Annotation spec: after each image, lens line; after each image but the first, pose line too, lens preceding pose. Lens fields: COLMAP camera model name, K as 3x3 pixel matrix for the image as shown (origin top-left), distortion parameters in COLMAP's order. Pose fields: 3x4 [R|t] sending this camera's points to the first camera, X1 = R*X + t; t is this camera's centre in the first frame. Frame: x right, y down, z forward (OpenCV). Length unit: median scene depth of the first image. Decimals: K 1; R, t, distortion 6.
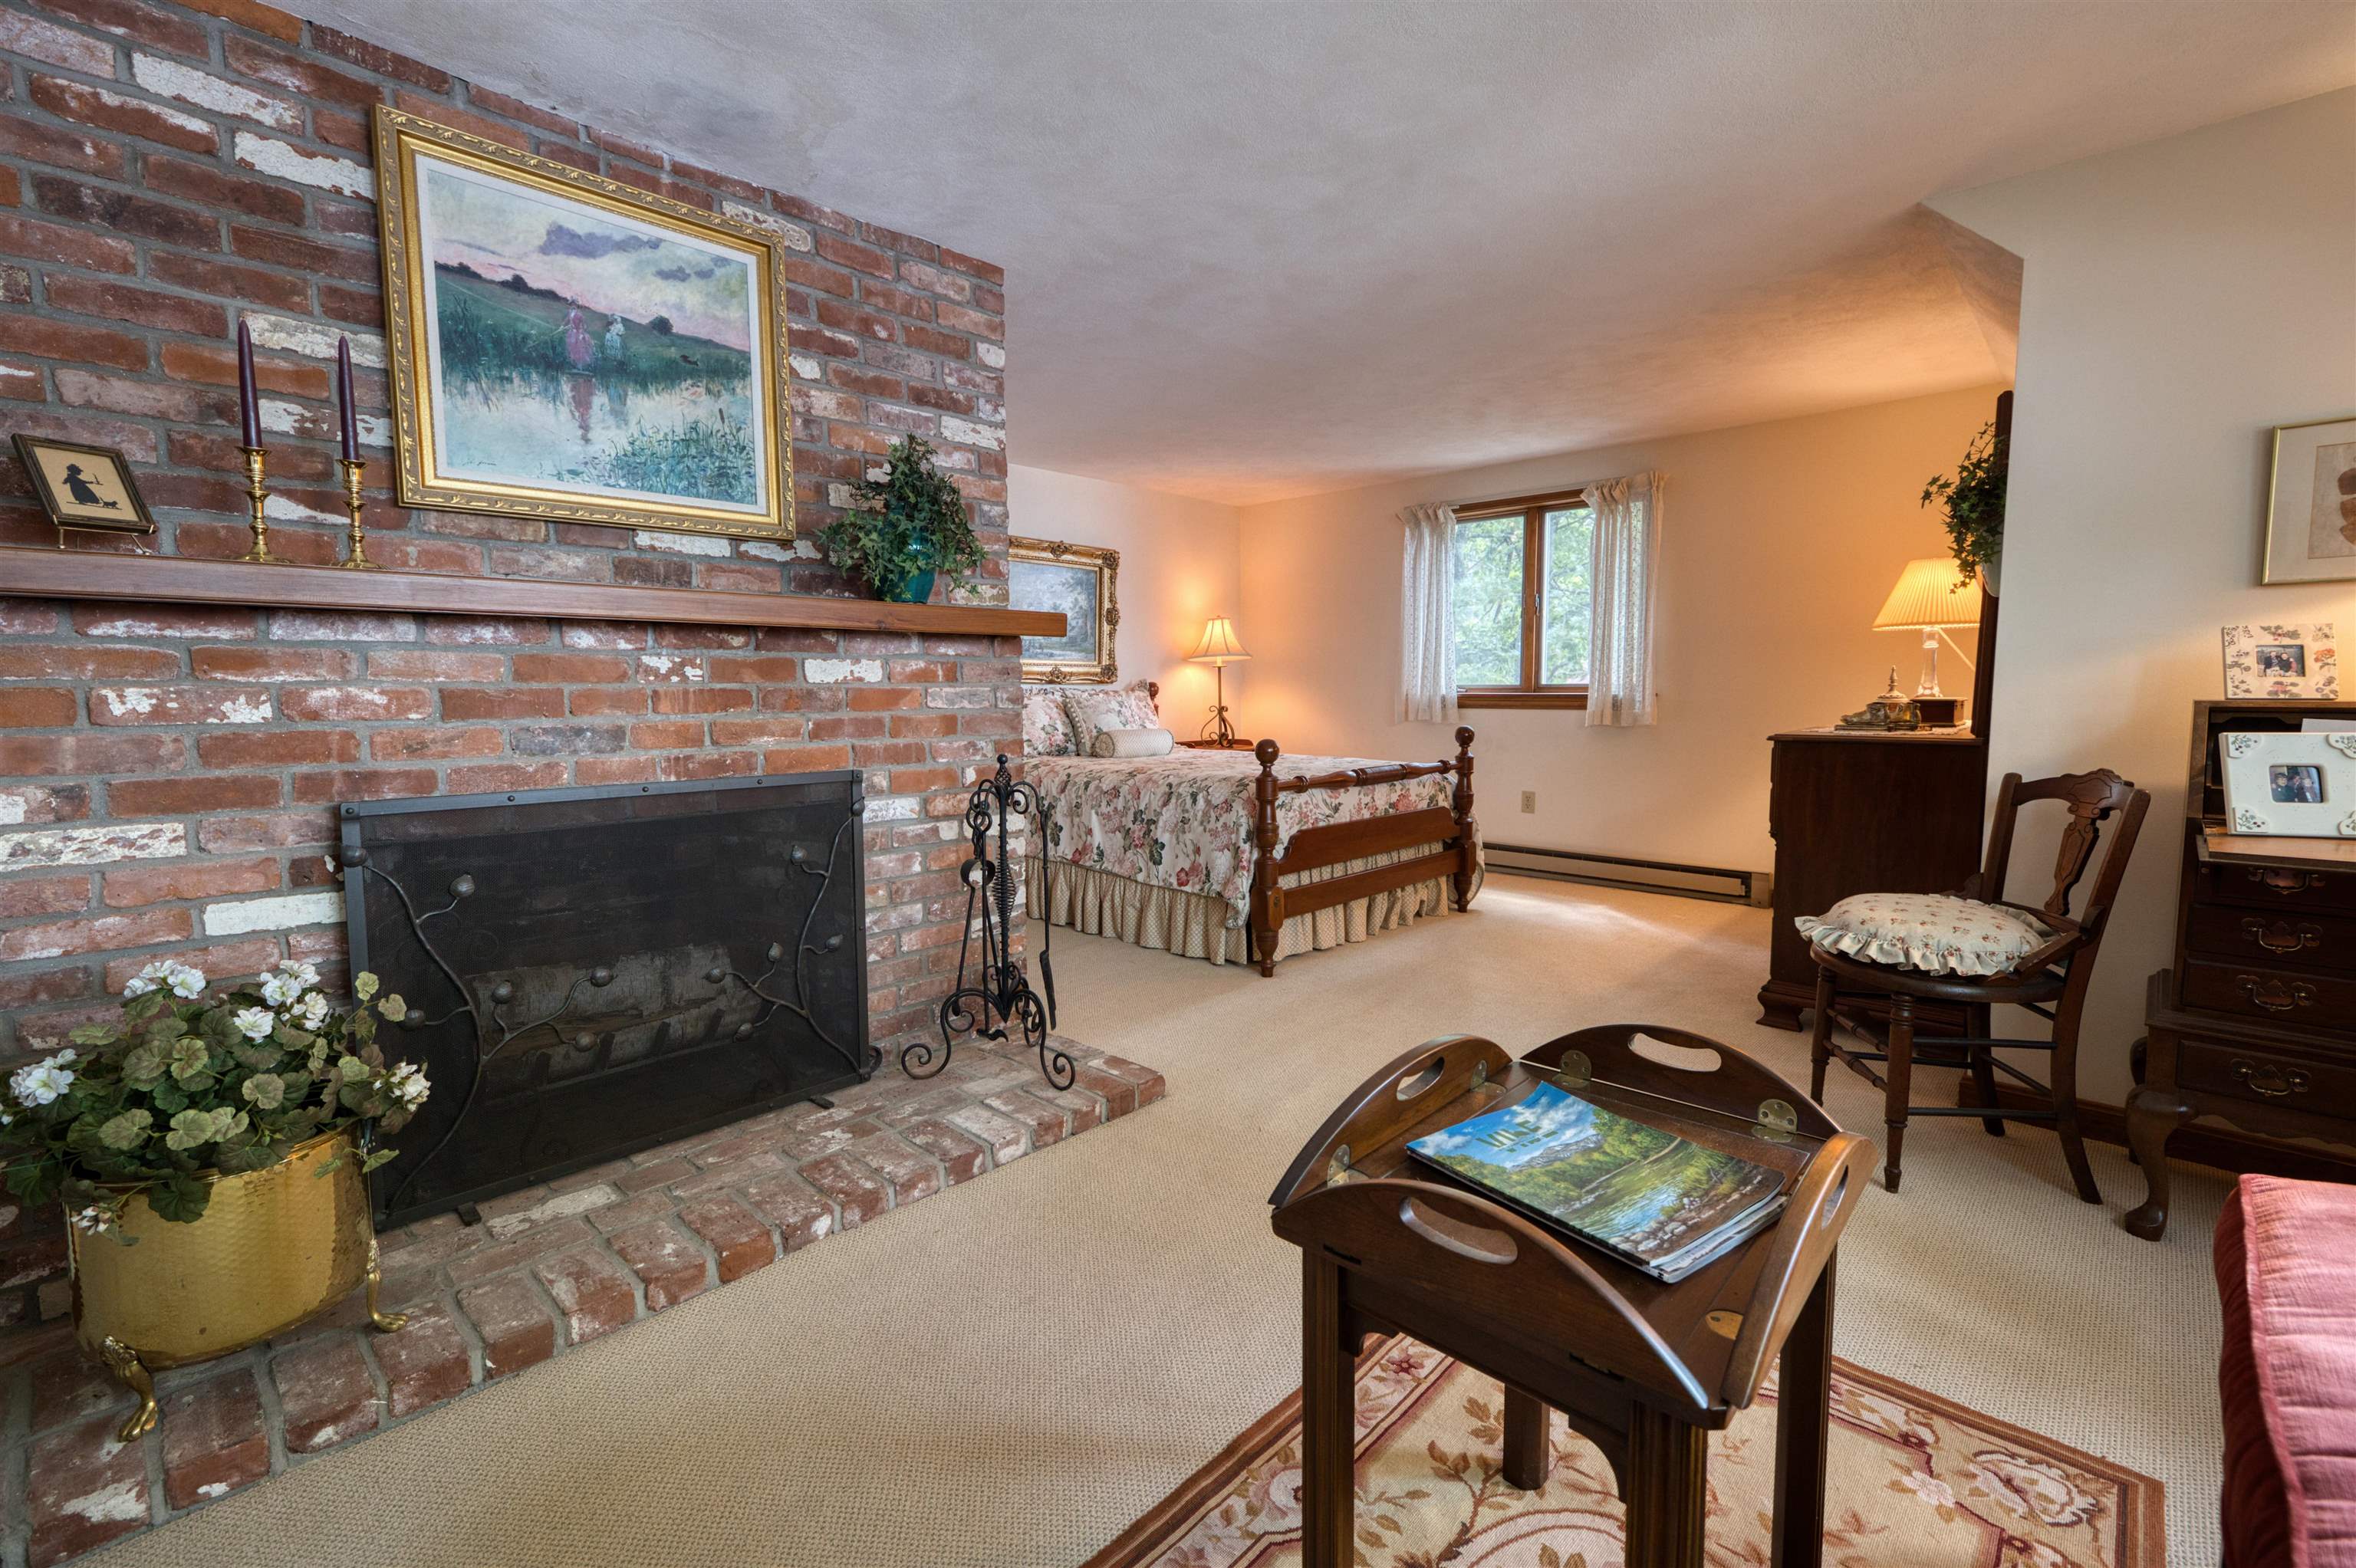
lens RADIAL K [[1028.1, 0, 1177.3], [0, 1028.1, 781.0], [0, 0, 1]] dist [0.001441, -0.000543]
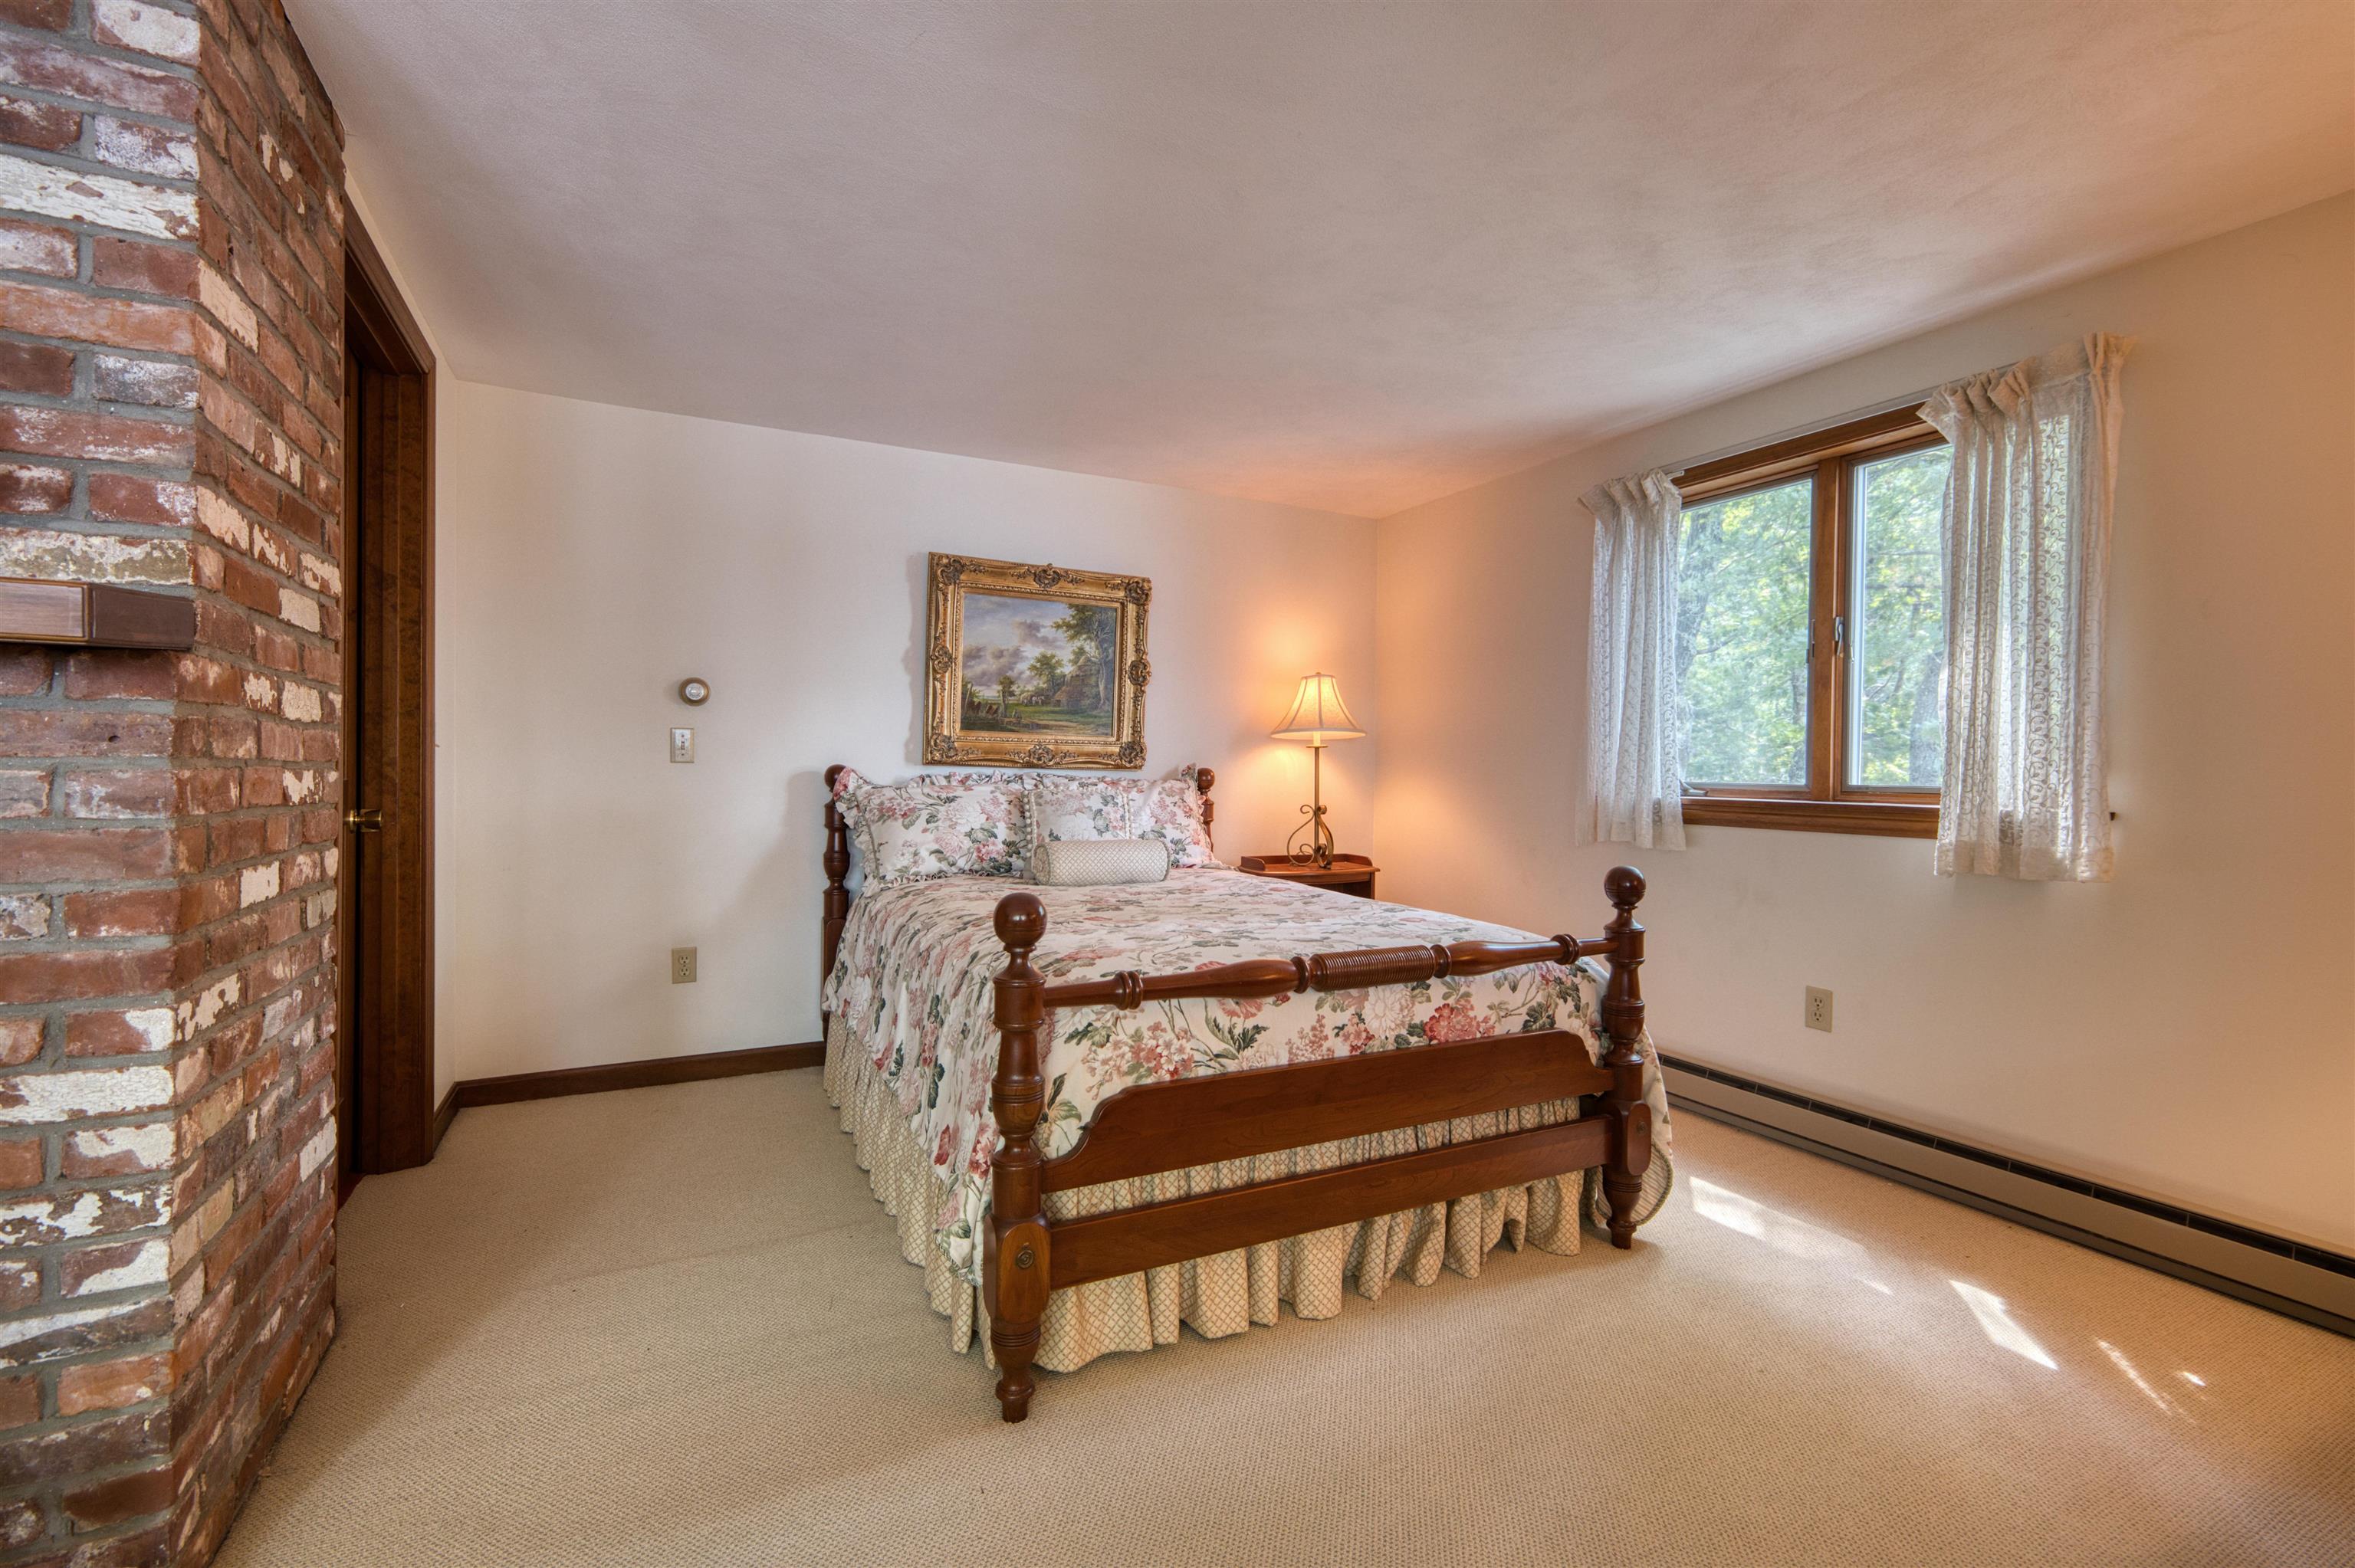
lens RADIAL K [[1027.7, 0, 1167.4], [0, 1027.7, 781.3], [0, 0, 1]] dist [0.001441, -0.000543]
pose [[0.942175, 0.022801, -0.334344, 0.236259], [-0.050004, 0.996079, -0.072983, -0.047277], [0.331369, 0.085481, 0.939621, 0.455827]]
